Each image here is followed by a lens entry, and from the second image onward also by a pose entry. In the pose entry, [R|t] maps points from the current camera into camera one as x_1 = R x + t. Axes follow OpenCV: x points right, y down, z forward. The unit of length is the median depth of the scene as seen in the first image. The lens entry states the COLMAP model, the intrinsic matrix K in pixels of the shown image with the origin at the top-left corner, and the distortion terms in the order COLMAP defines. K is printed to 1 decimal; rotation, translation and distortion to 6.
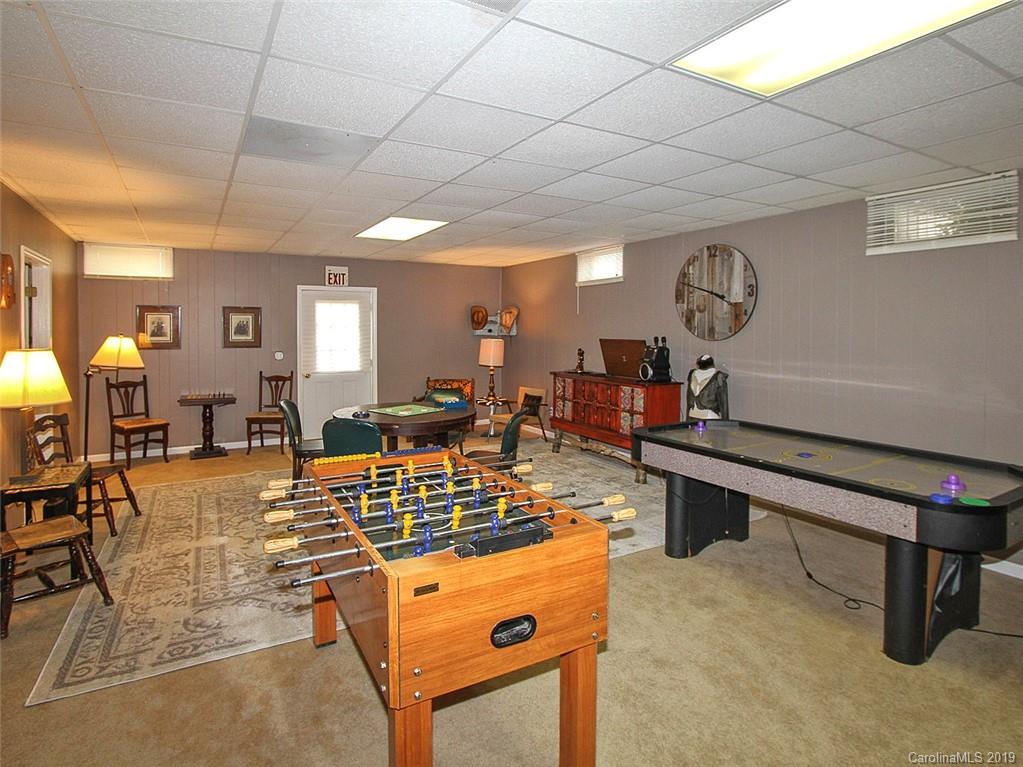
lens RADIAL K [[567.8, 0, 513.5], [0, 567.8, 337.7], [0, 0, 1]] dist [-0.004752, -0.000771]
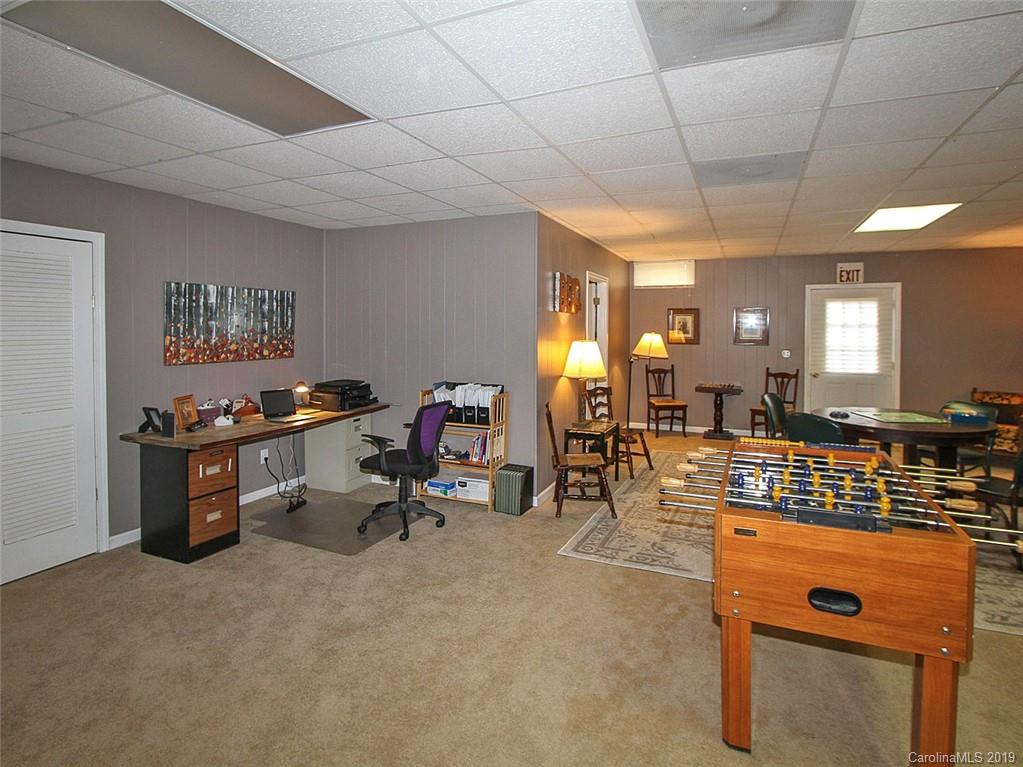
lens RADIAL K [[556.6, 0, 490.2], [0, 556.6, 338.5], [0, 0, 1]] dist [-0.034387, 0.011821]
pose [[0.585492, 0.019220, -0.810451, 0.110199], [-0.016613, 0.999793, 0.011709, 0.001299], [0.810508, 0.006608, 0.585690, -0.040522]]
